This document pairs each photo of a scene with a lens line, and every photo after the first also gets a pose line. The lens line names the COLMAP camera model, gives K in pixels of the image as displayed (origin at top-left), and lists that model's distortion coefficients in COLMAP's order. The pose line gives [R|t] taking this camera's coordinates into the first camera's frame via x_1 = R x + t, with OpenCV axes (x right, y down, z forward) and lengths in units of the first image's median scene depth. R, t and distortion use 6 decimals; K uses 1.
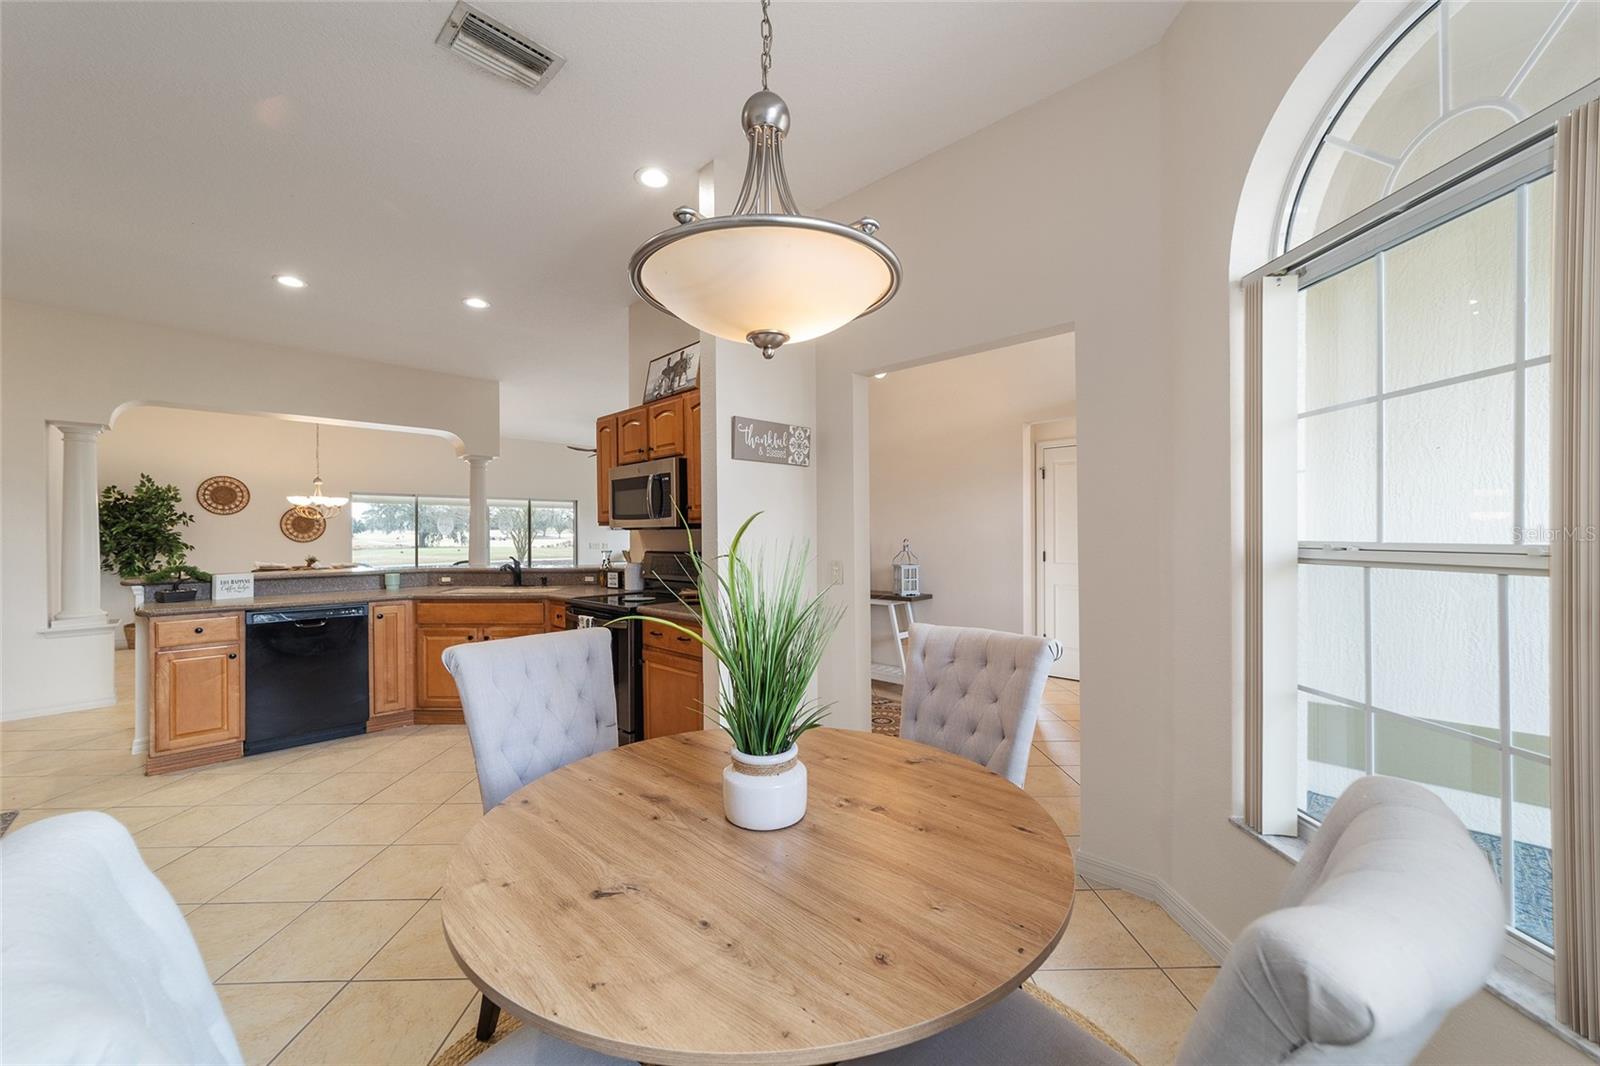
lens RADIAL K [[613.6, 0, 791.6], [0, 613.6, 533.0], [0, 0, 1]] dist [-0.015031, 0.008567]
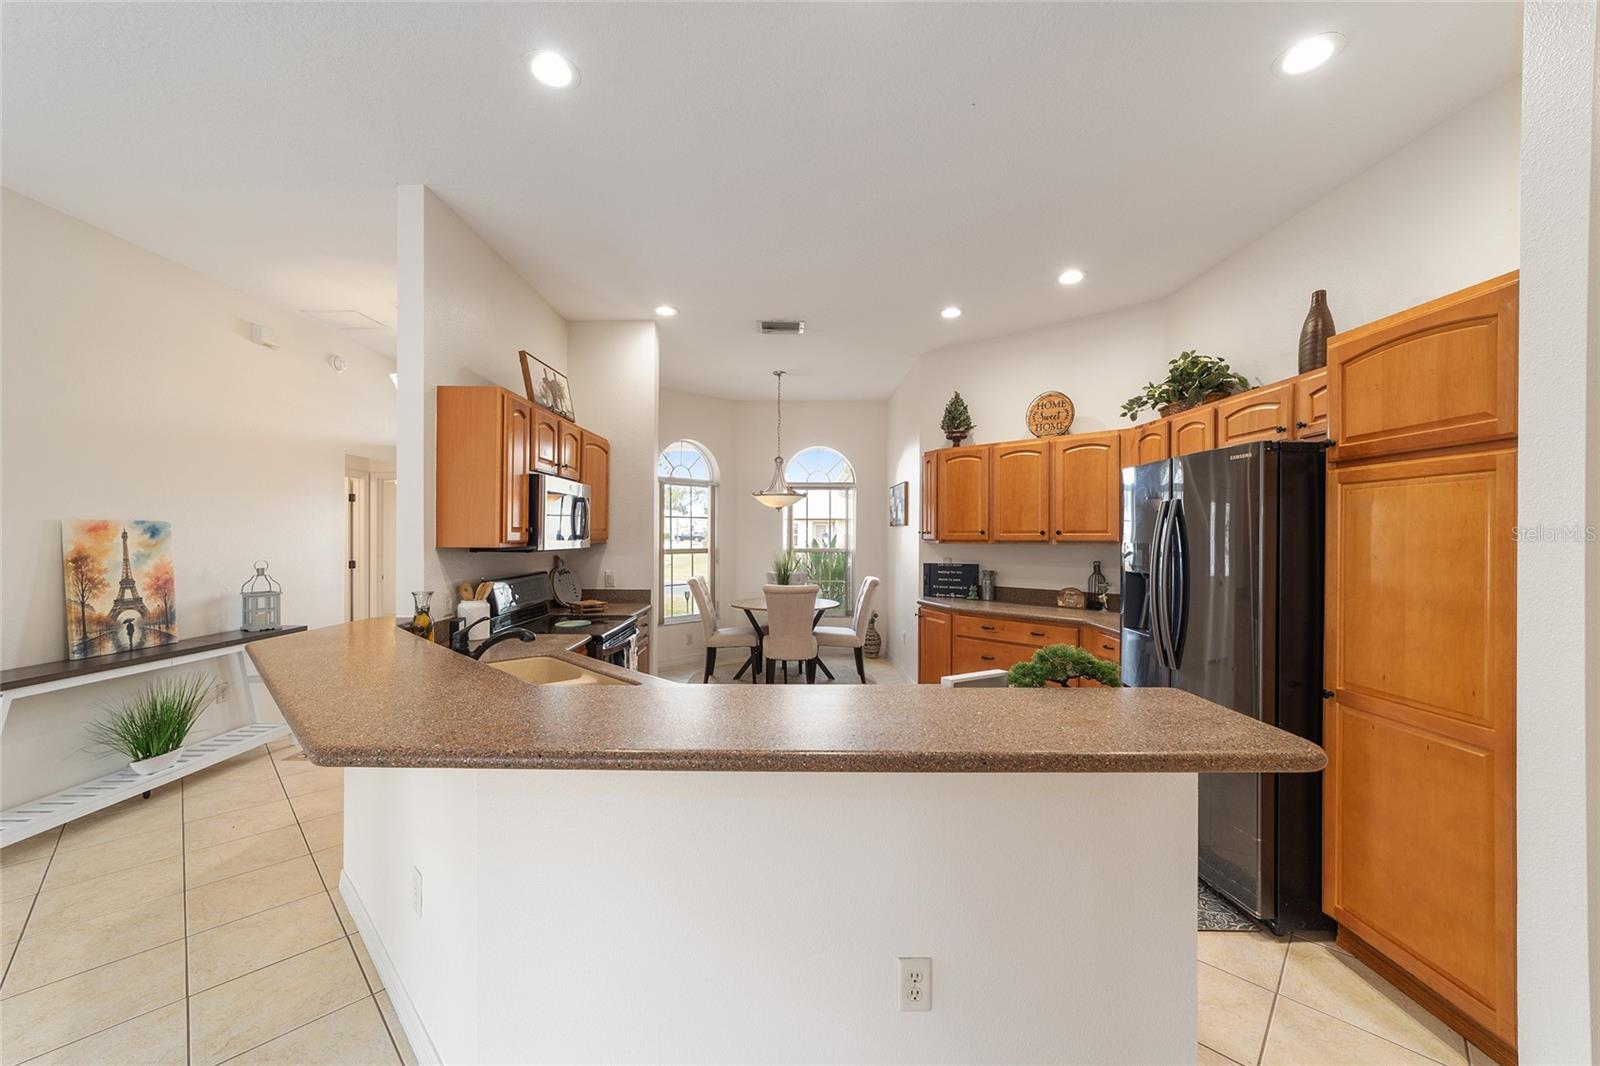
lens RADIAL K [[614.1, 0, 792.8], [0, 614.1, 536.6], [0, 0, 1]] dist [-0.017691, 0.008438]
pose [[-0.706864, 0.002464, 0.707346, -0.918490], [0.000653, 0.999996, -0.002831, -0.019993], [-0.707350, -0.001539, -0.706862, 1.131107]]
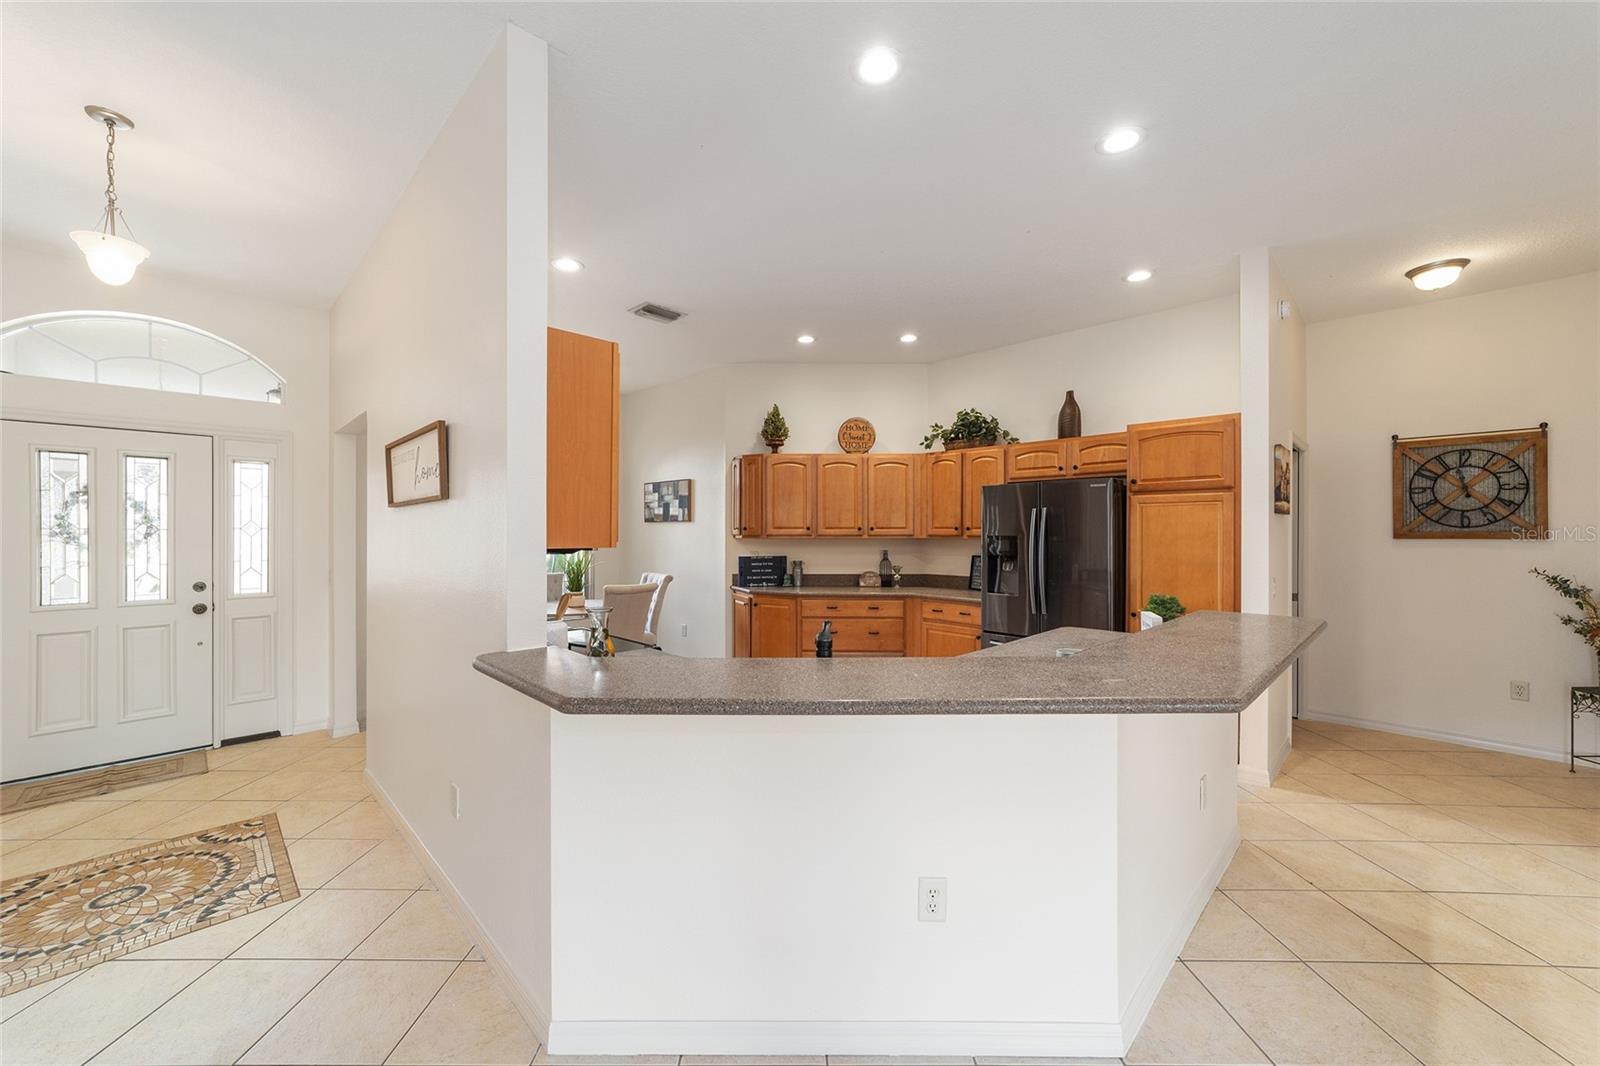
lens RADIAL K [[616.3, 0, 793.4], [0, 616.3, 532.9], [0, 0, 1]] dist [-0.016084, 0.008592]
pose [[-0.999871, 0.006233, 0.014775, -0.432420], [0.006248, 0.999980, 0.000956, -0.022265], [-0.014769, 0.001048, -0.999890, 1.386392]]
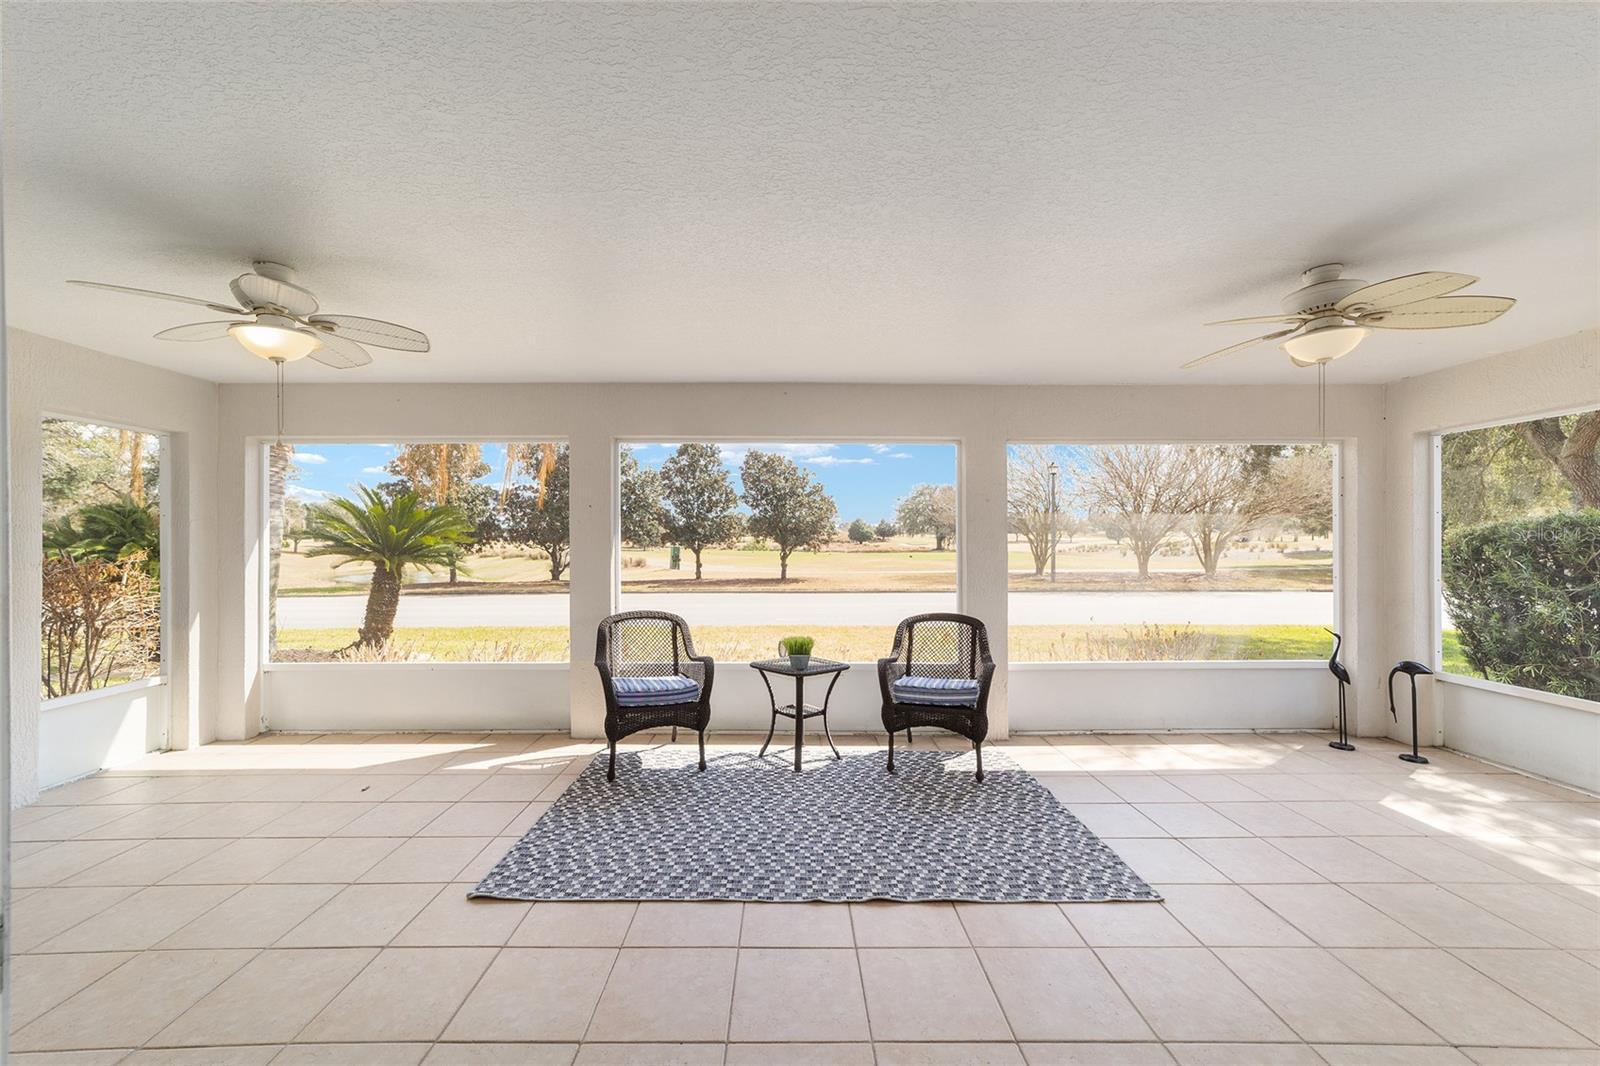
lens RADIAL K [[614.1, 0, 792.8], [0, 614.1, 536.6], [0, 0, 1]] dist [-0.017691, 0.008438]
pose [[0.707372, -0.000911, -0.706841, -1.037394], [0.000843, 1.000000, -0.000445, 0.012830], [0.706841, -0.000281, 0.707373, 2.083612]]
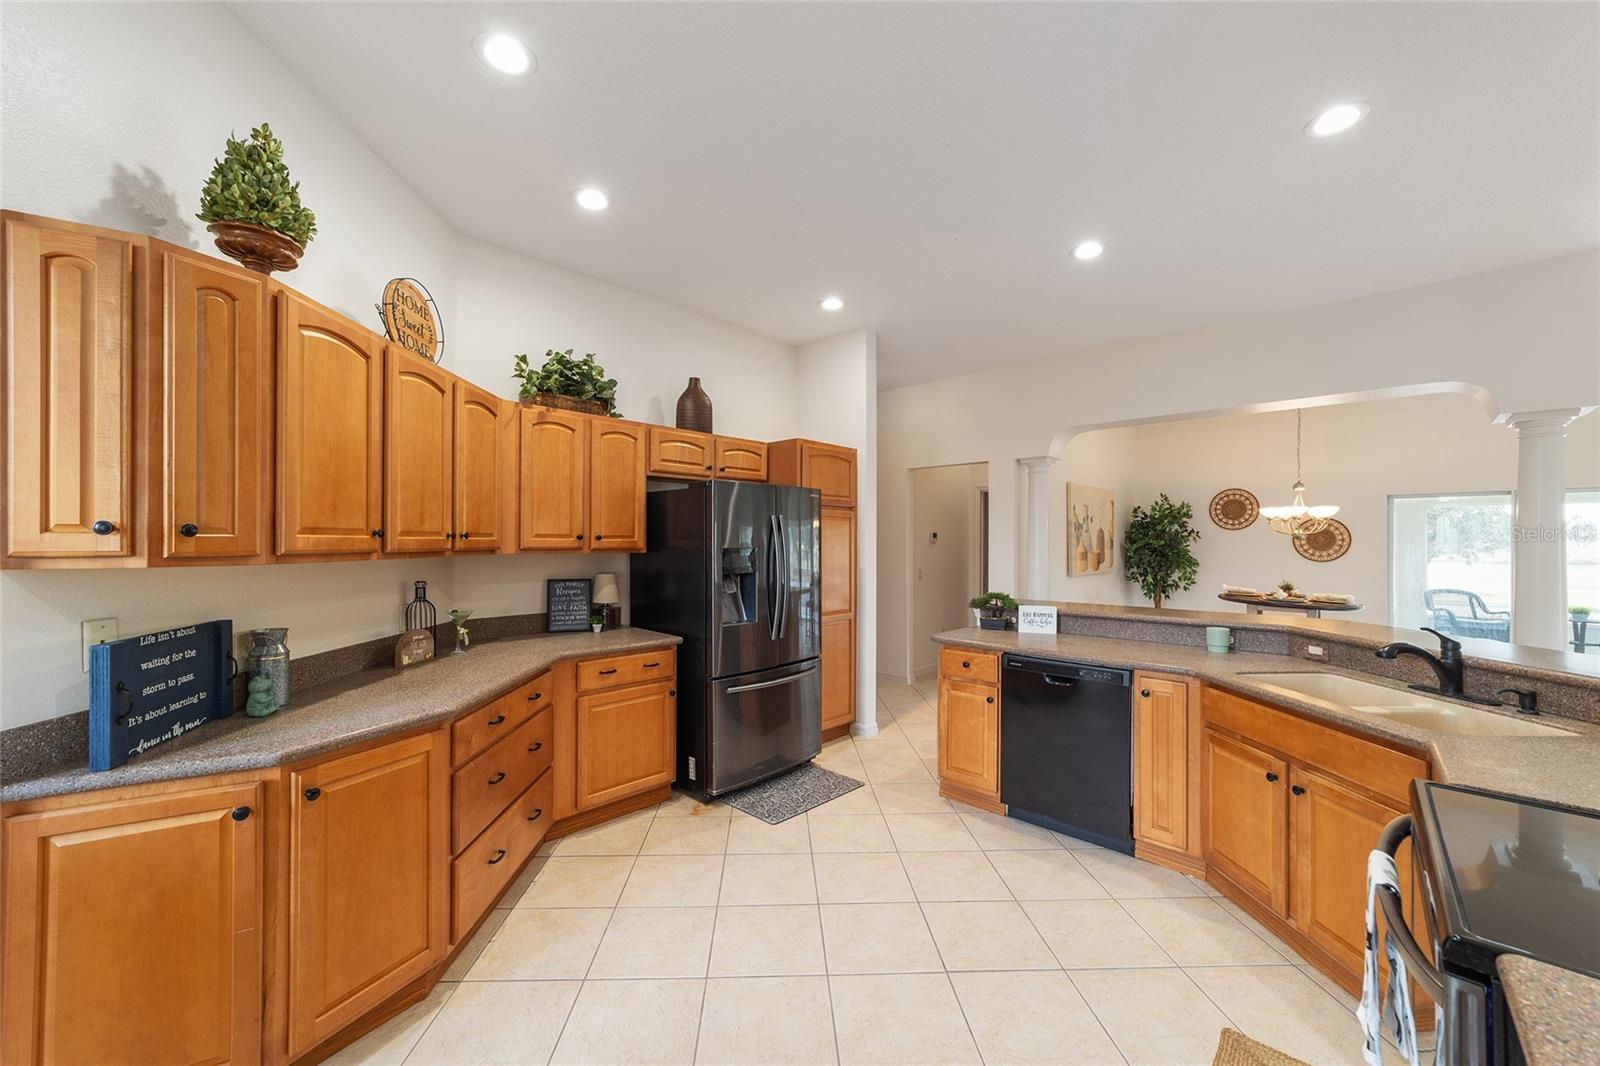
lens RADIAL K [[614.1, 0, 792.8], [0, 614.1, 536.6], [0, 0, 1]] dist [-0.017691, 0.008438]
pose [[0.024429, -0.002633, -0.999698, -0.016071], [-0.002043, 0.999994, -0.002684, -0.026402], [0.999699, 0.002108, 0.024424, 0.504990]]
